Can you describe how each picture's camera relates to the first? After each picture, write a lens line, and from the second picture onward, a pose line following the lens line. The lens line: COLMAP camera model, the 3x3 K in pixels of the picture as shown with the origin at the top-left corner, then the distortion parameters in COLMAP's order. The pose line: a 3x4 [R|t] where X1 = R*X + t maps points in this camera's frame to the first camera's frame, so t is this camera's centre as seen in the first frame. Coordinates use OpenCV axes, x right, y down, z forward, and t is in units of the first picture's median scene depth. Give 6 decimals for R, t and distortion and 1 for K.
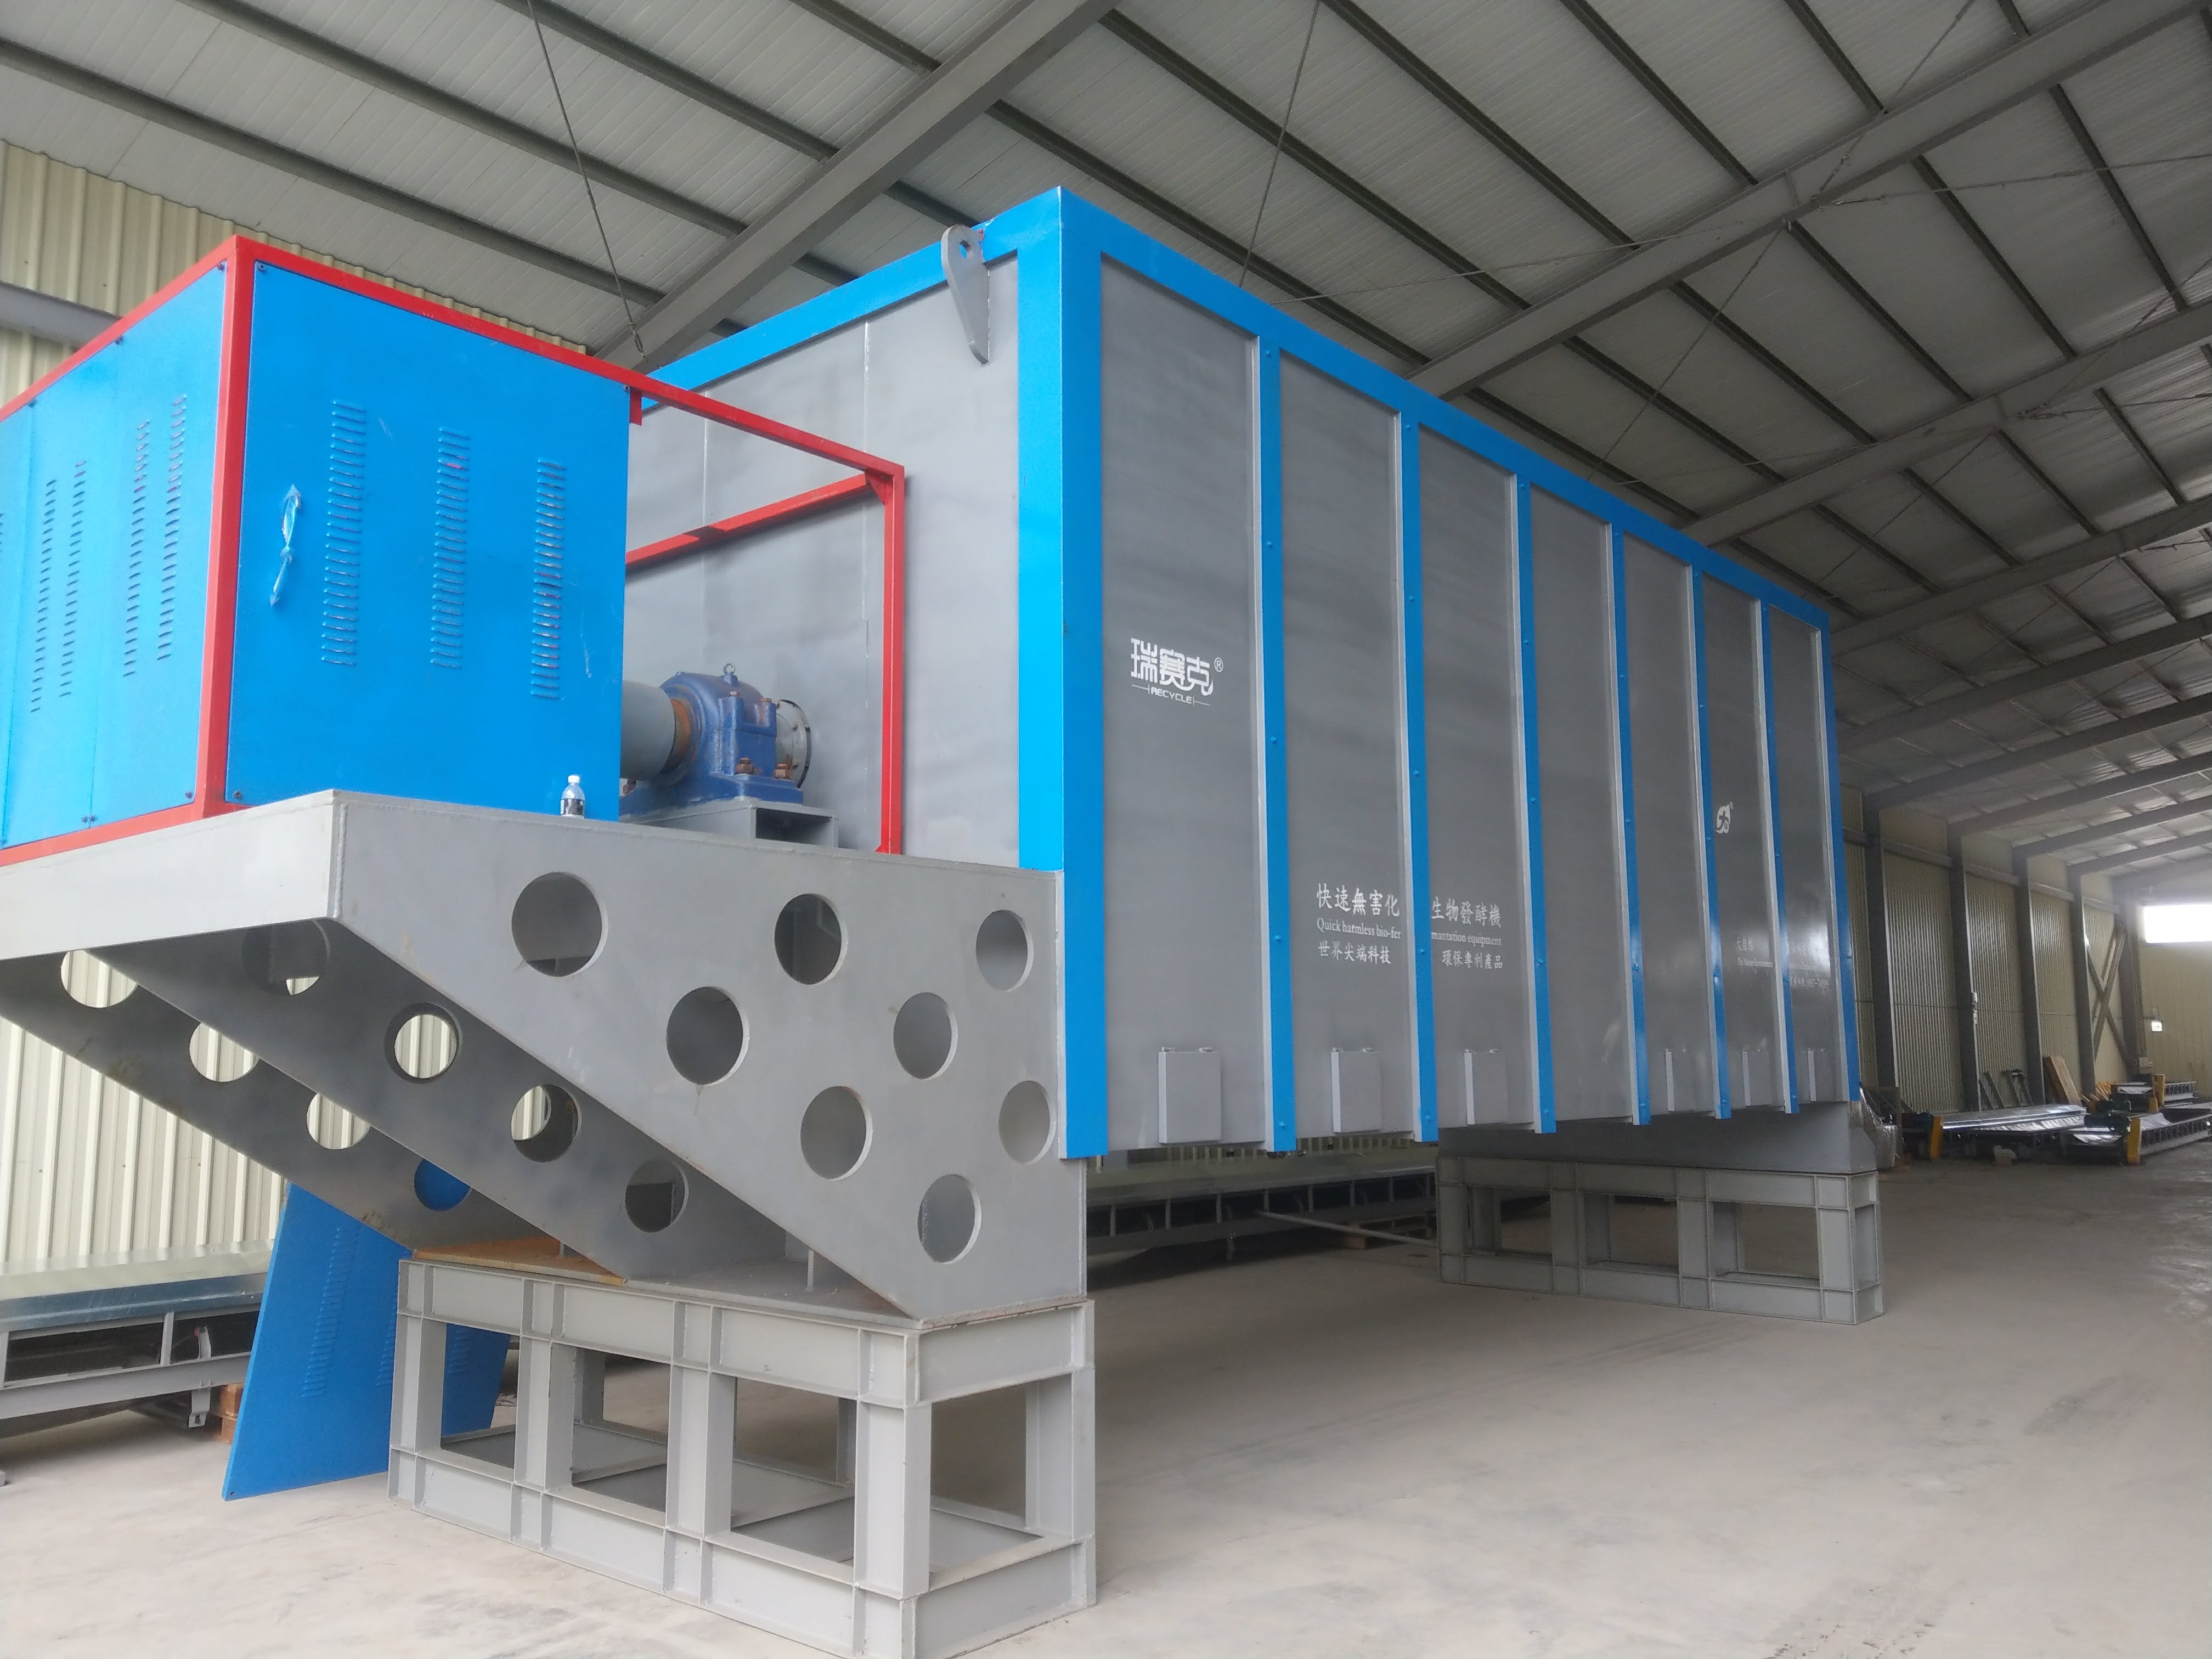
lens RADIAL K [[1682.0, 0, 1119.7], [0, 1682.0, 836.8], [0, 0, 1]] dist [0.090473, -0.120478]
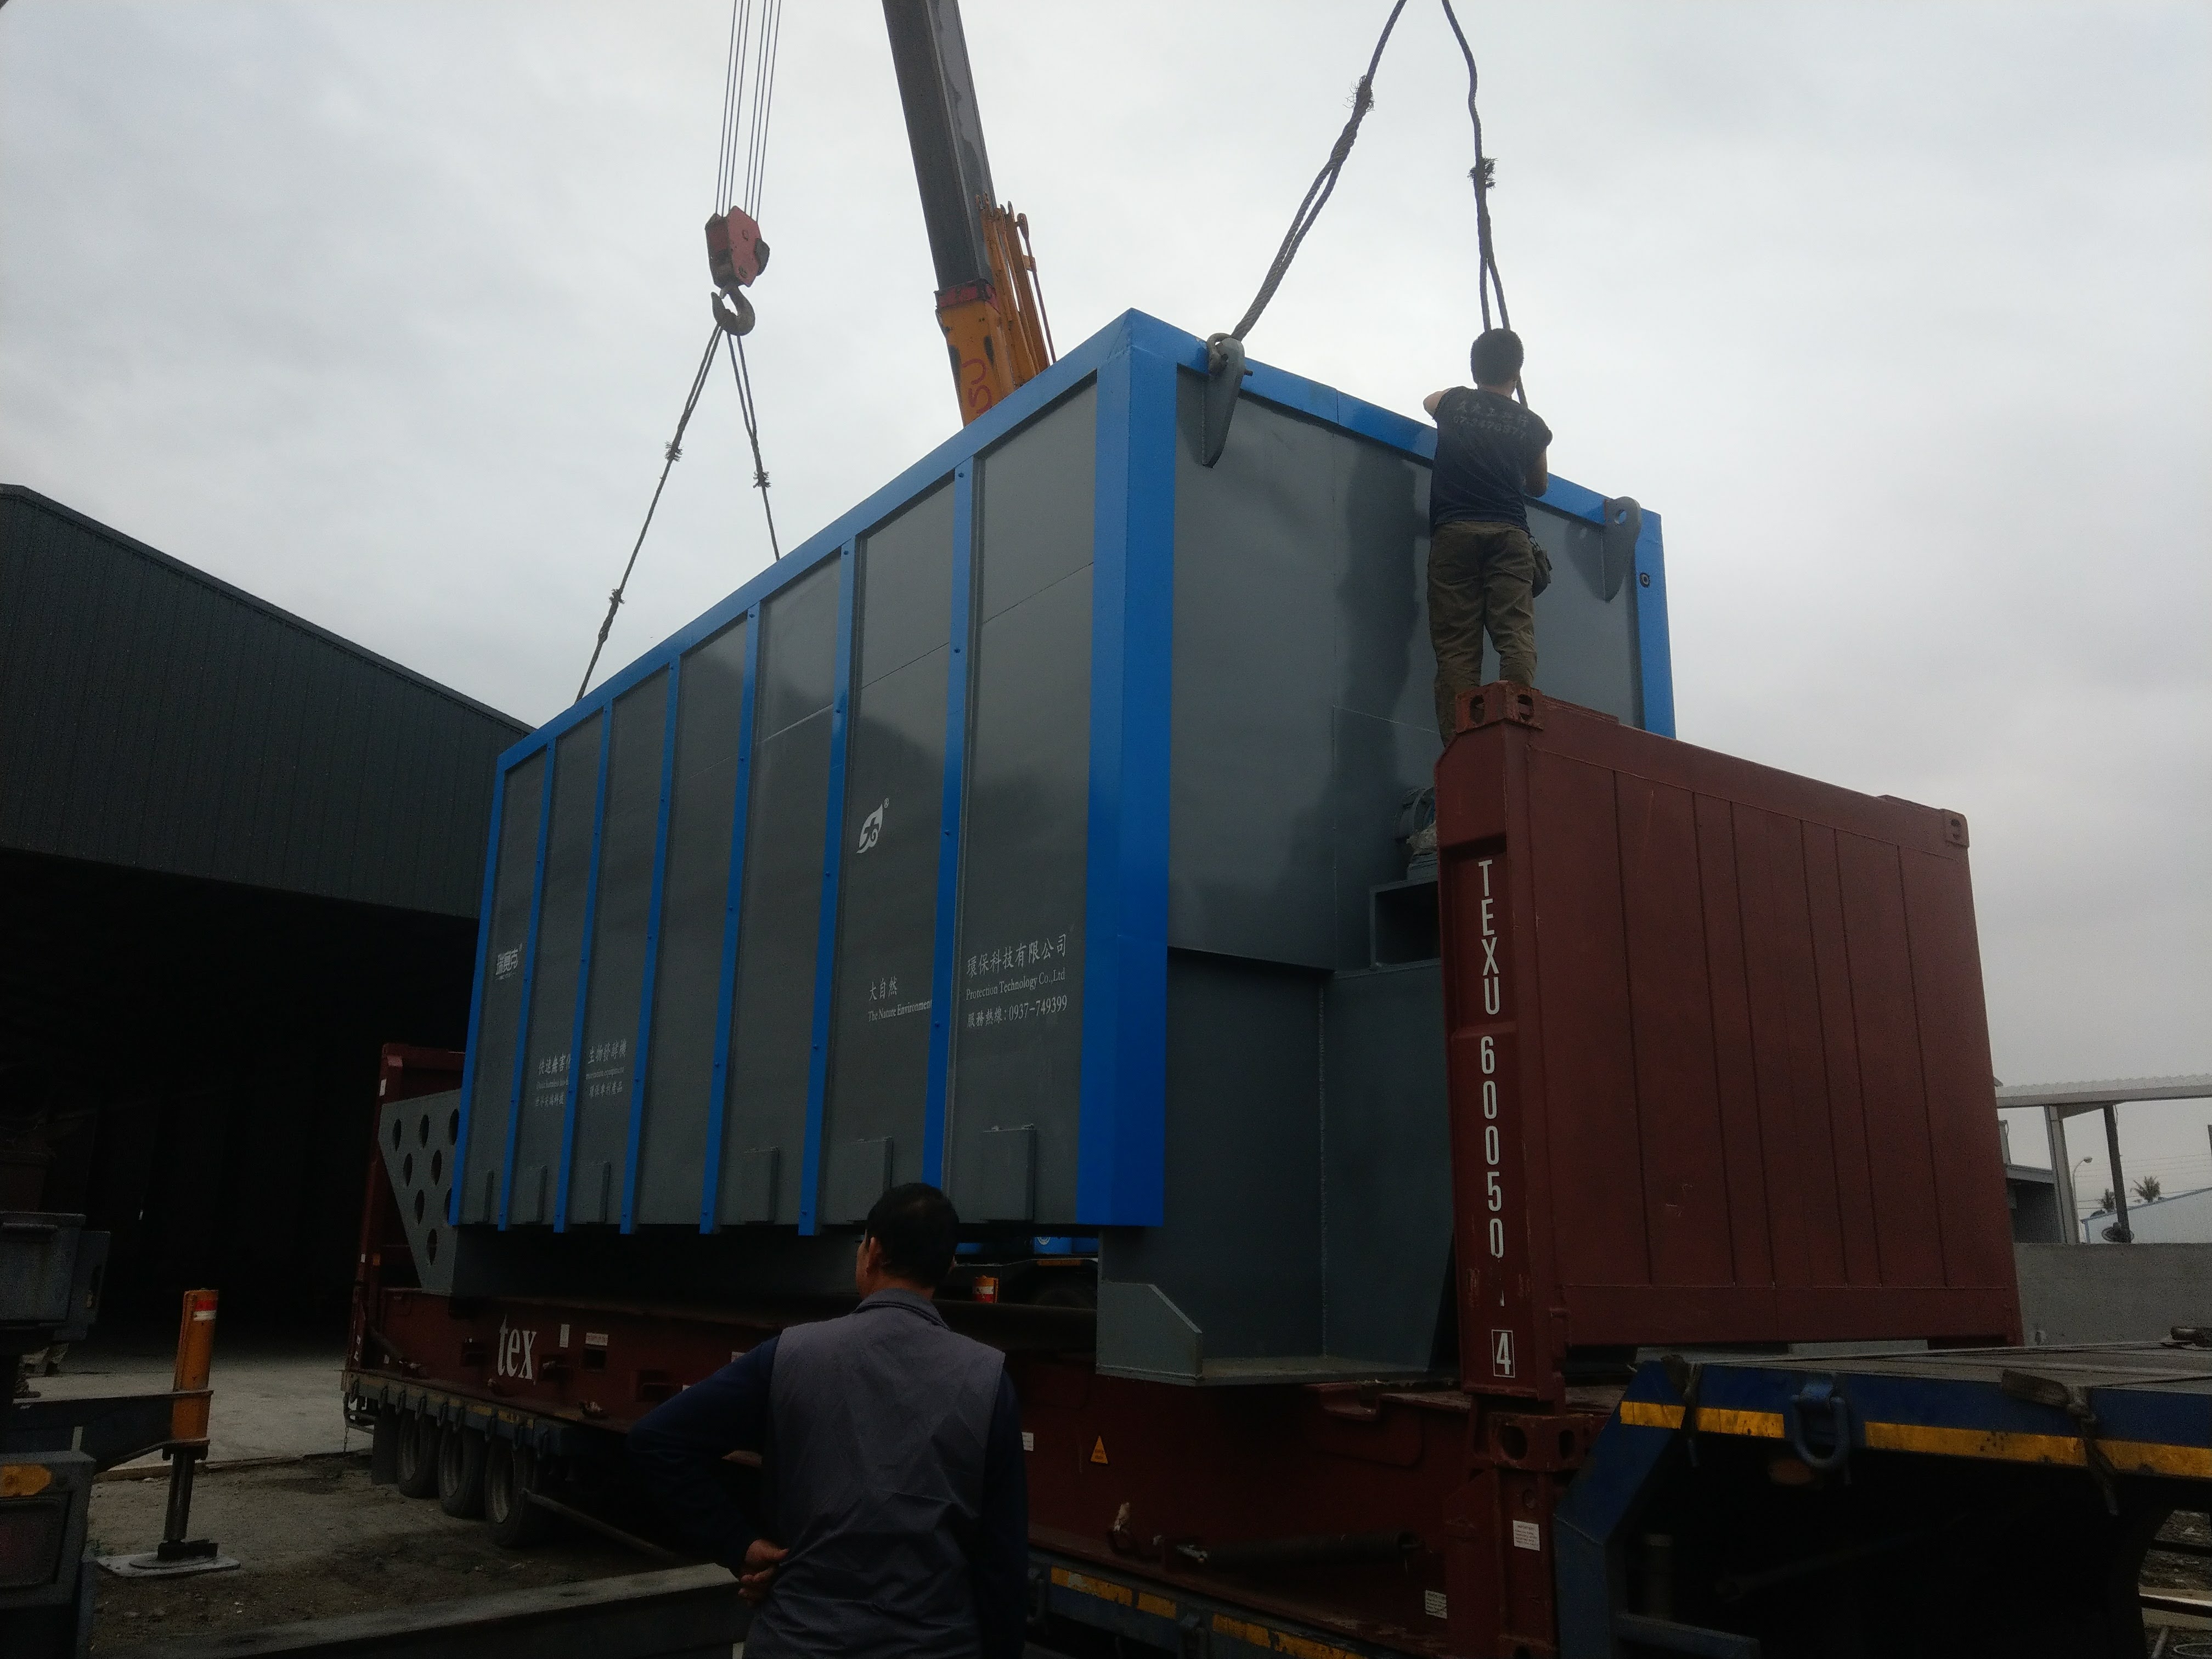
lens RADIAL K [[1709.1, 0, 1141.8], [0, 1709.1, 820.1], [0, 0, 1]] dist [0.076788, -0.183633]
pose [[-0.212314, -0.231718, -0.949331, 1.483432], [0.111180, 0.959443, -0.259052, 0.275122], [0.970856, -0.160547, -0.177941, 1.771421]]
